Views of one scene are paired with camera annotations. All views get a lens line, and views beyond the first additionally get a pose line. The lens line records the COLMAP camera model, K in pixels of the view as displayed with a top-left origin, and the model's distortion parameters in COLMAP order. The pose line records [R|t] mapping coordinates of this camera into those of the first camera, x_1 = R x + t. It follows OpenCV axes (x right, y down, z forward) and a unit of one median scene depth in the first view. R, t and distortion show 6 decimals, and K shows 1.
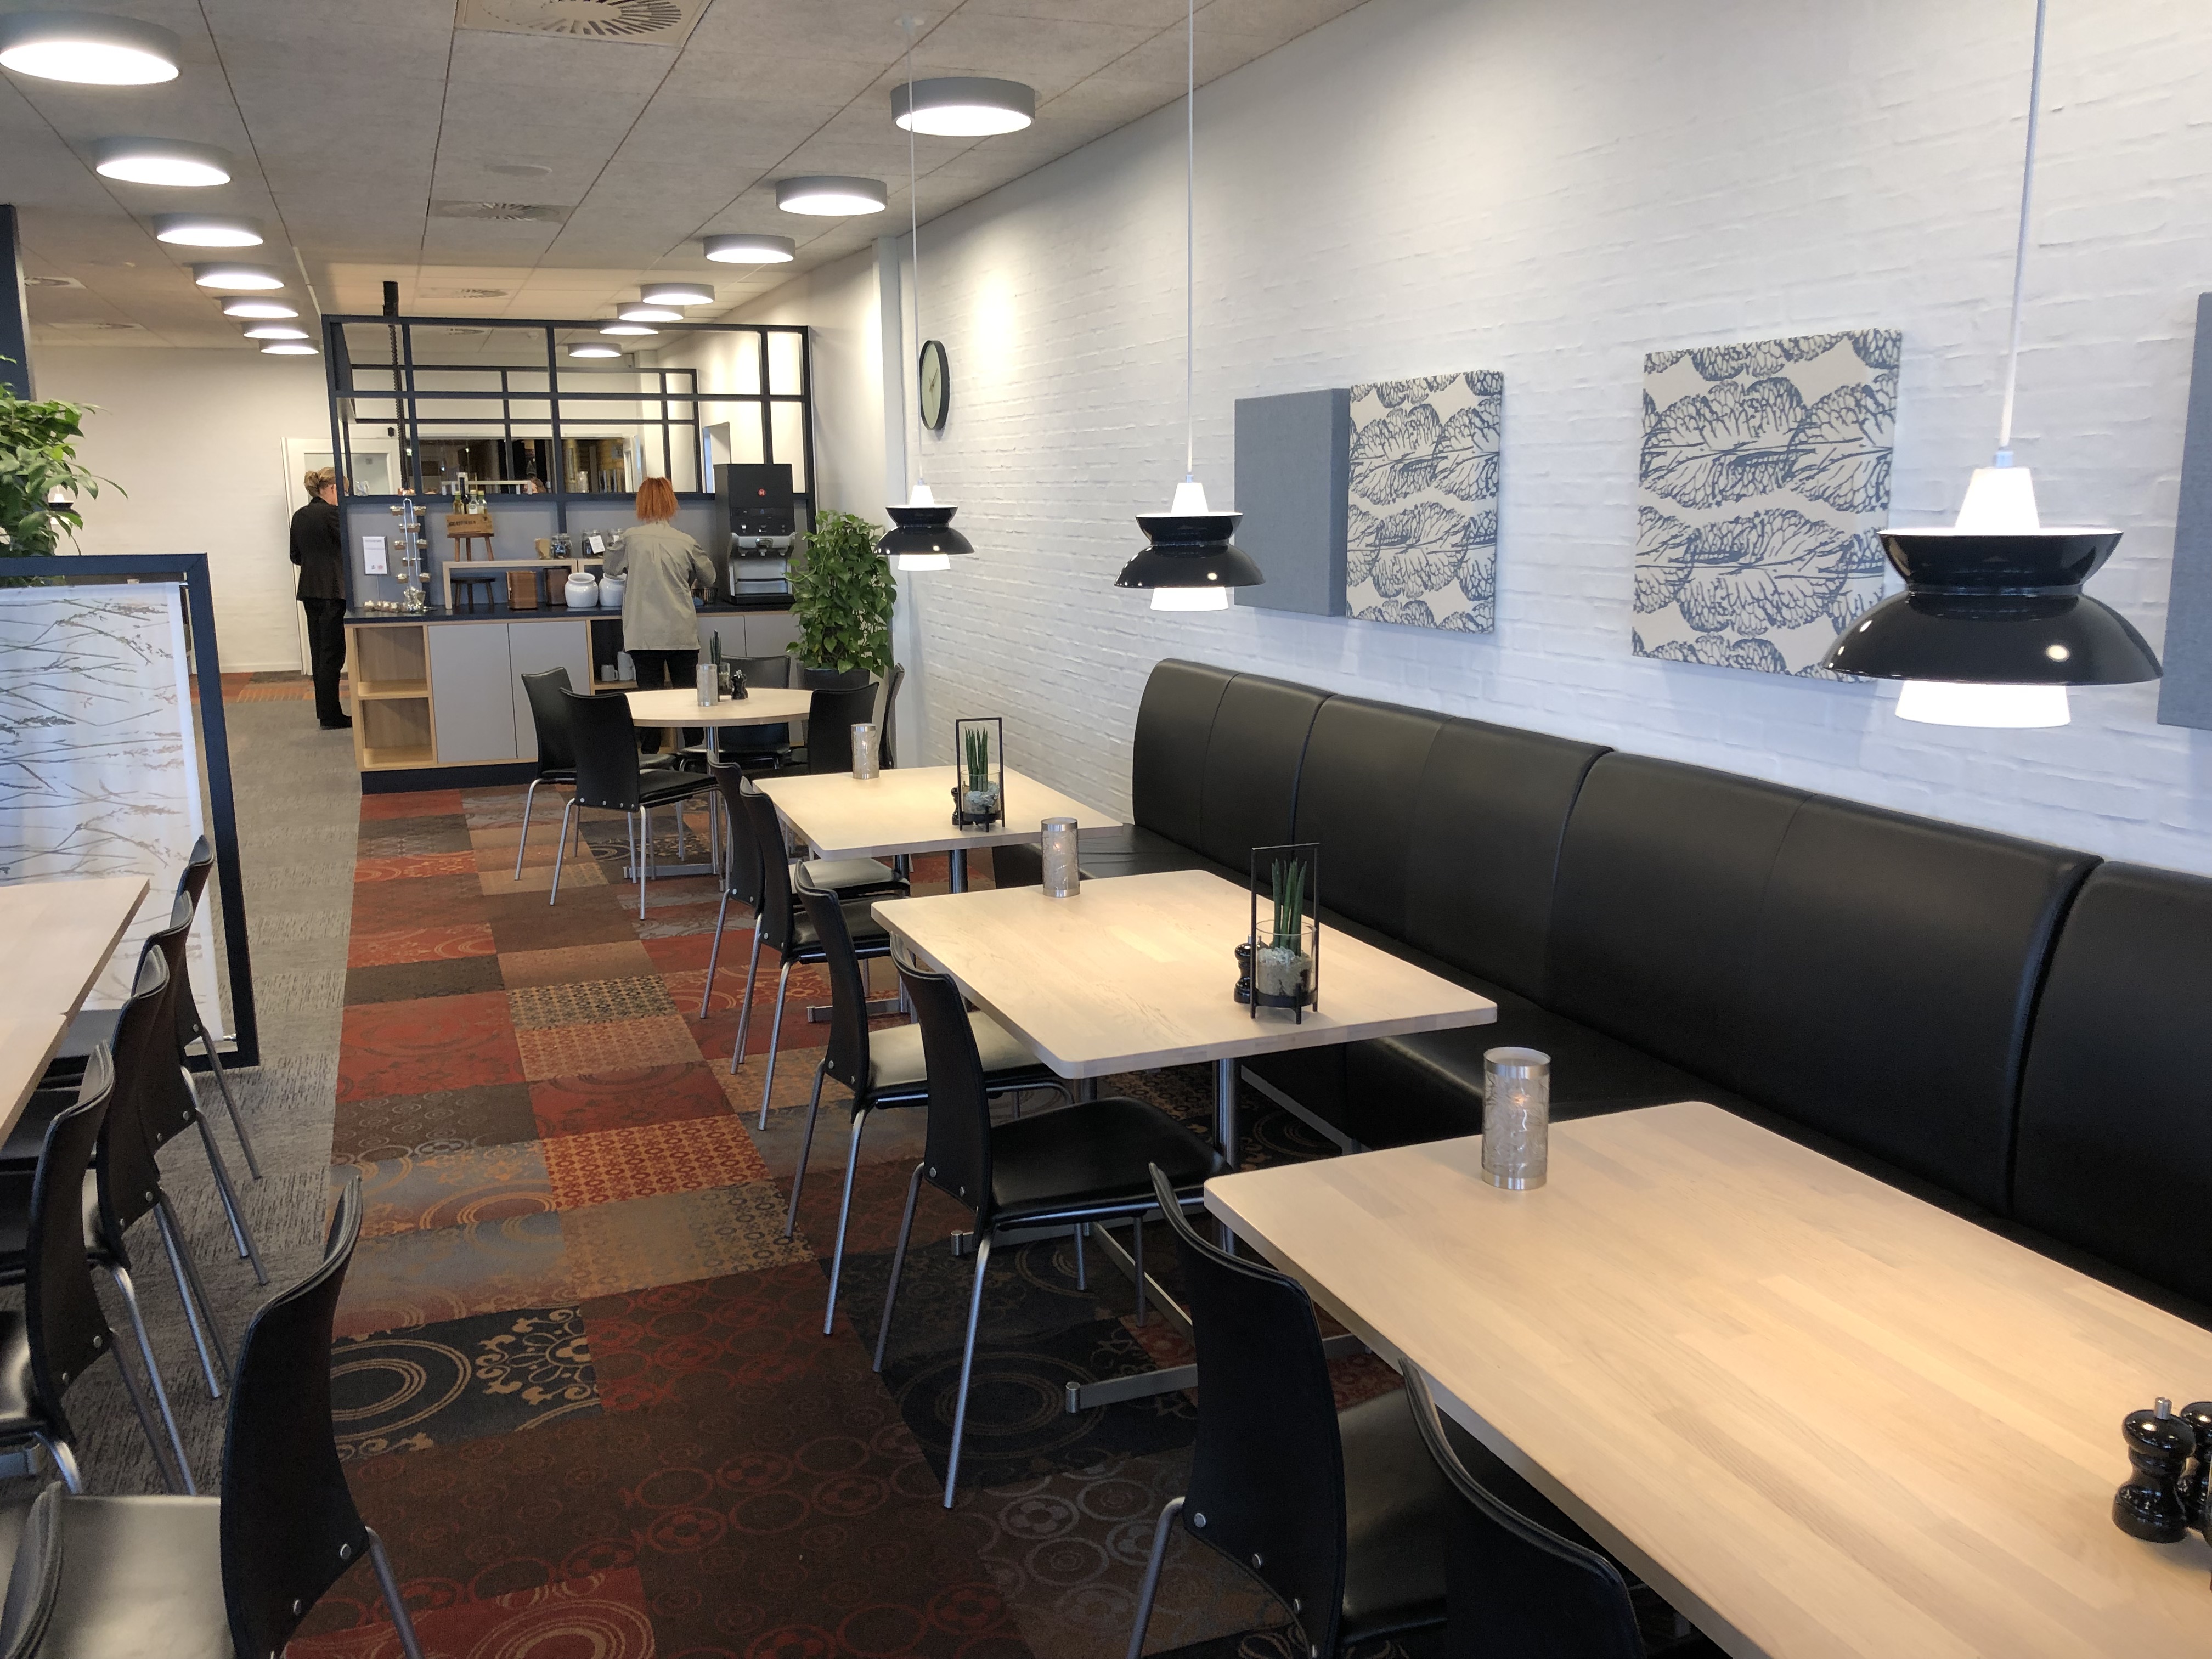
lens RADIAL K [[1770.8, 0, 1106.0], [0, 1770.8, 829.5], [0, 0, 1]] dist [-0.012026, 0.000882]
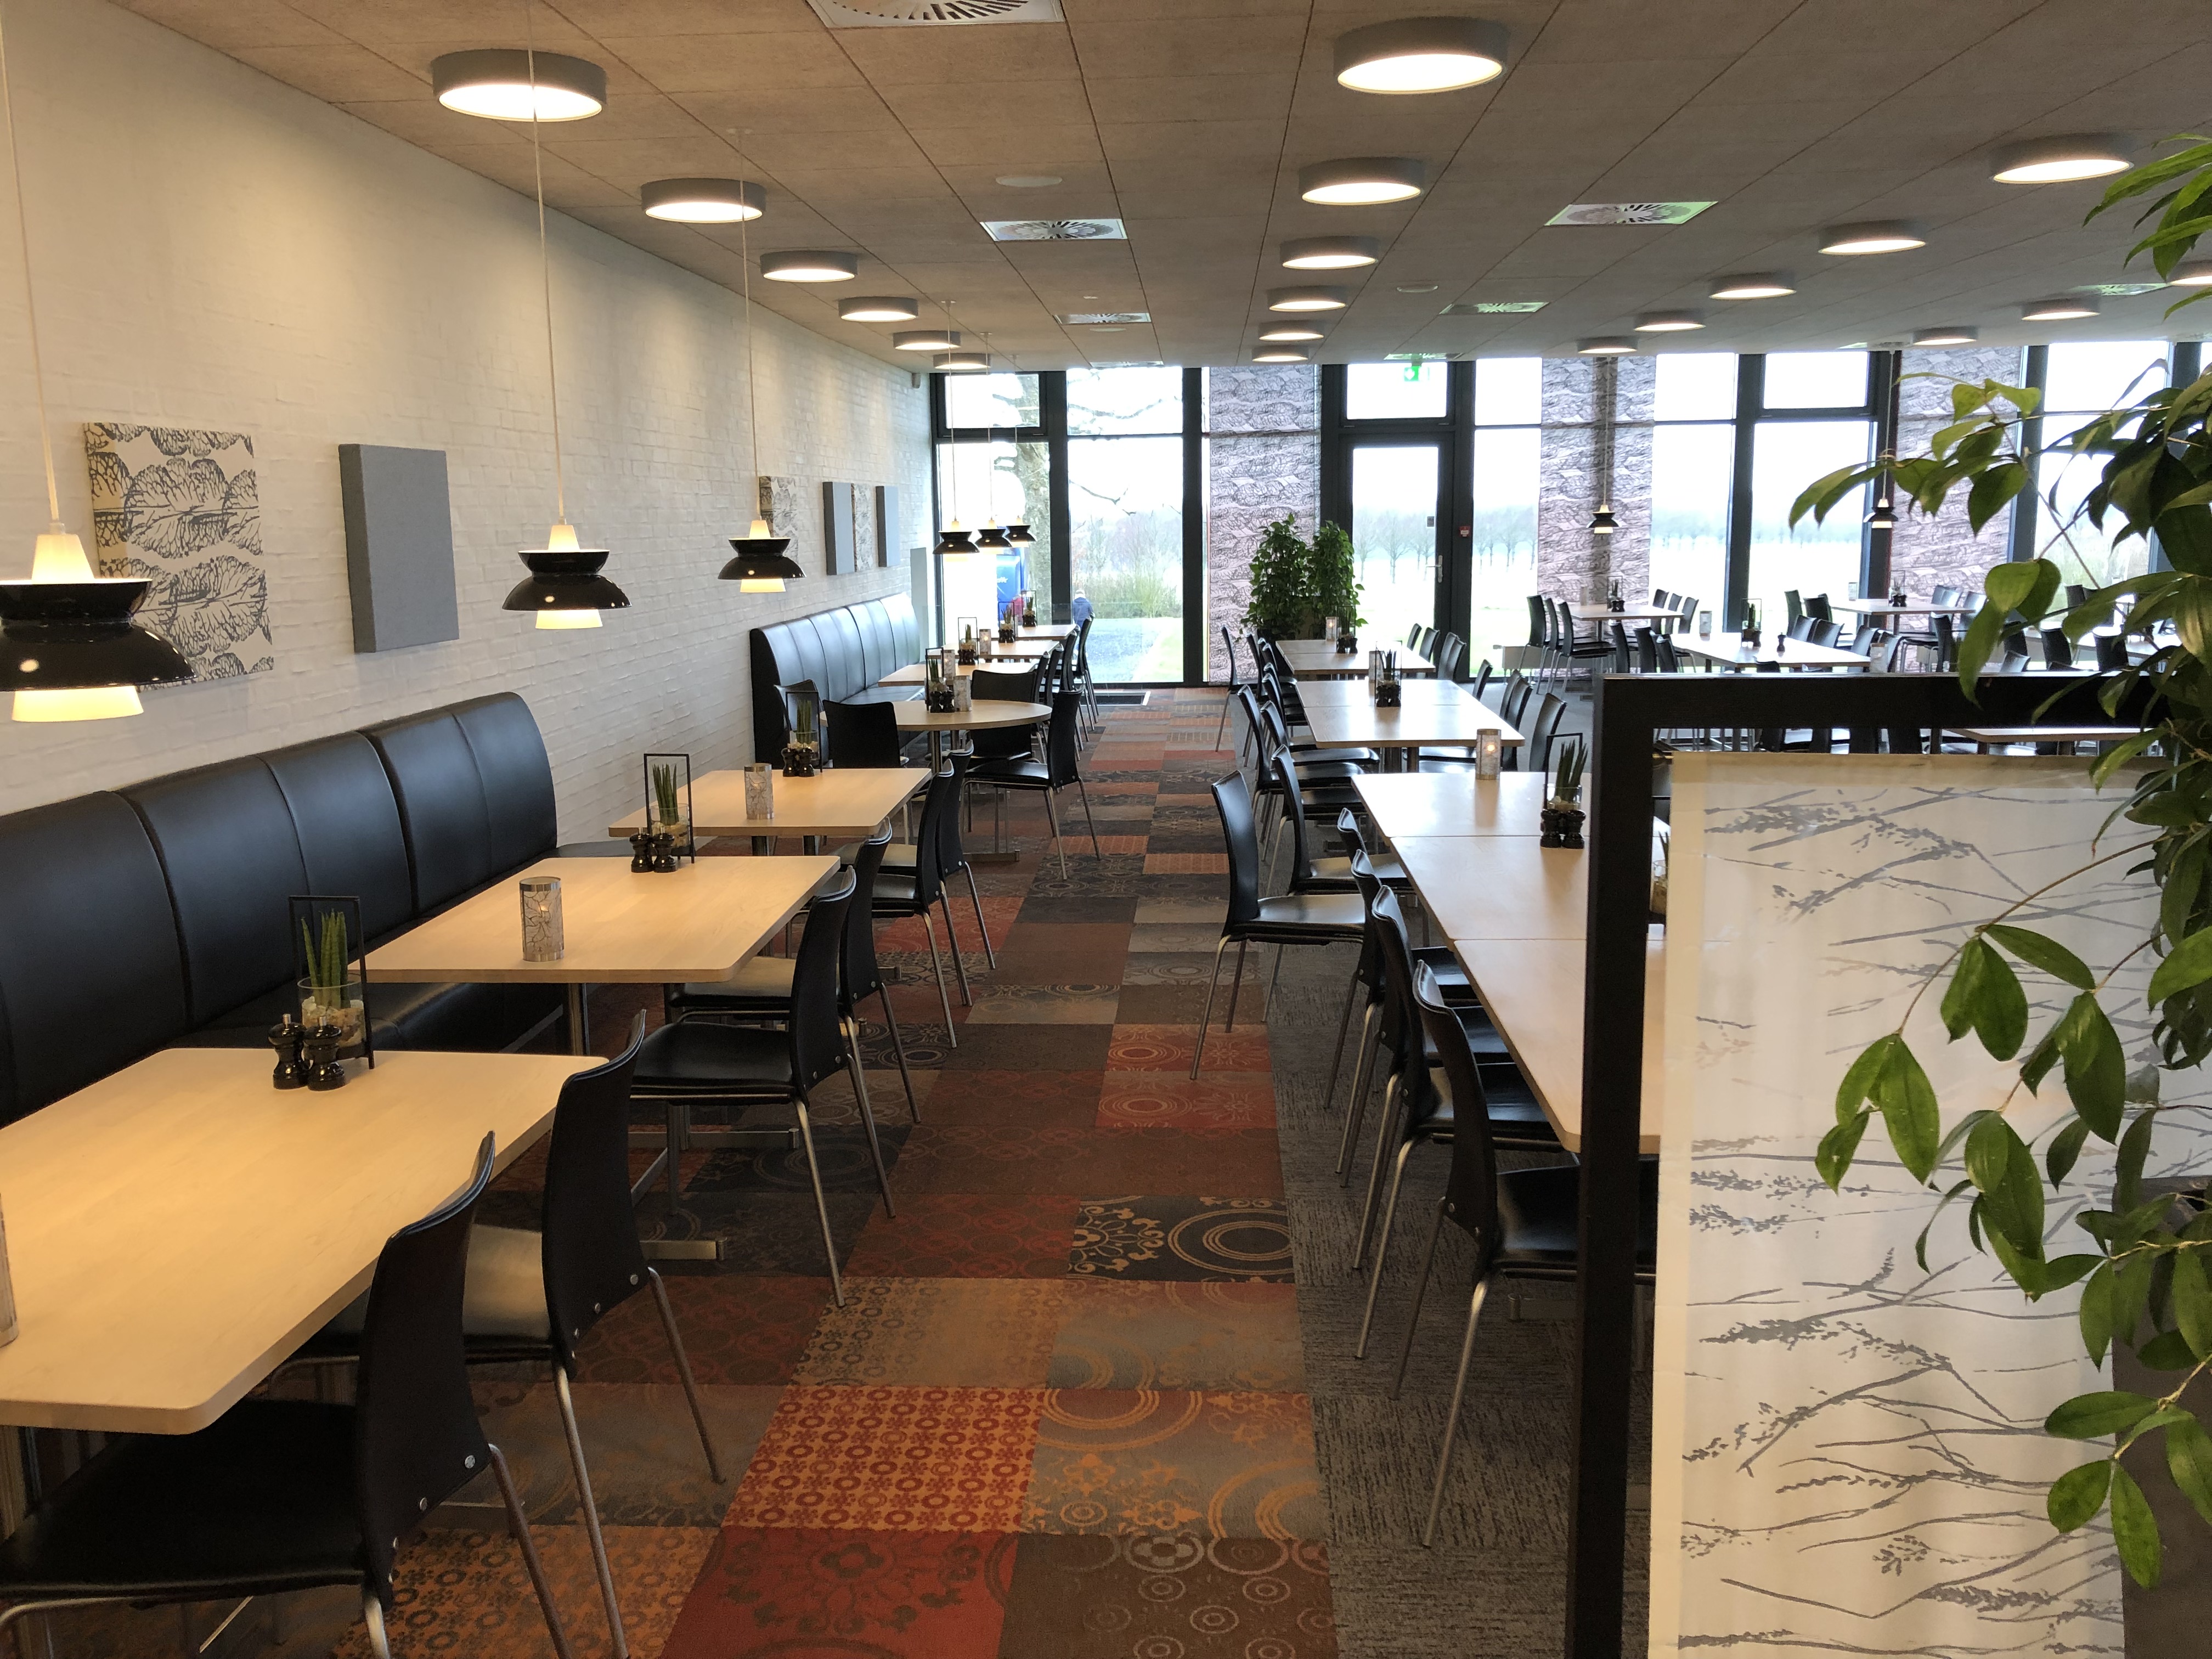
lens RADIAL K [[1770.8, 0, 1106.0], [0, 1770.8, 829.5], [0, 0, 1]] dist [-0.012026, 0.000882]
pose [[-0.907036, -0.049113, 0.418180, -0.783978], [0.104571, 0.935781, 0.336719, -0.356615], [-0.407862, 0.349146, -0.843651, 1.869426]]
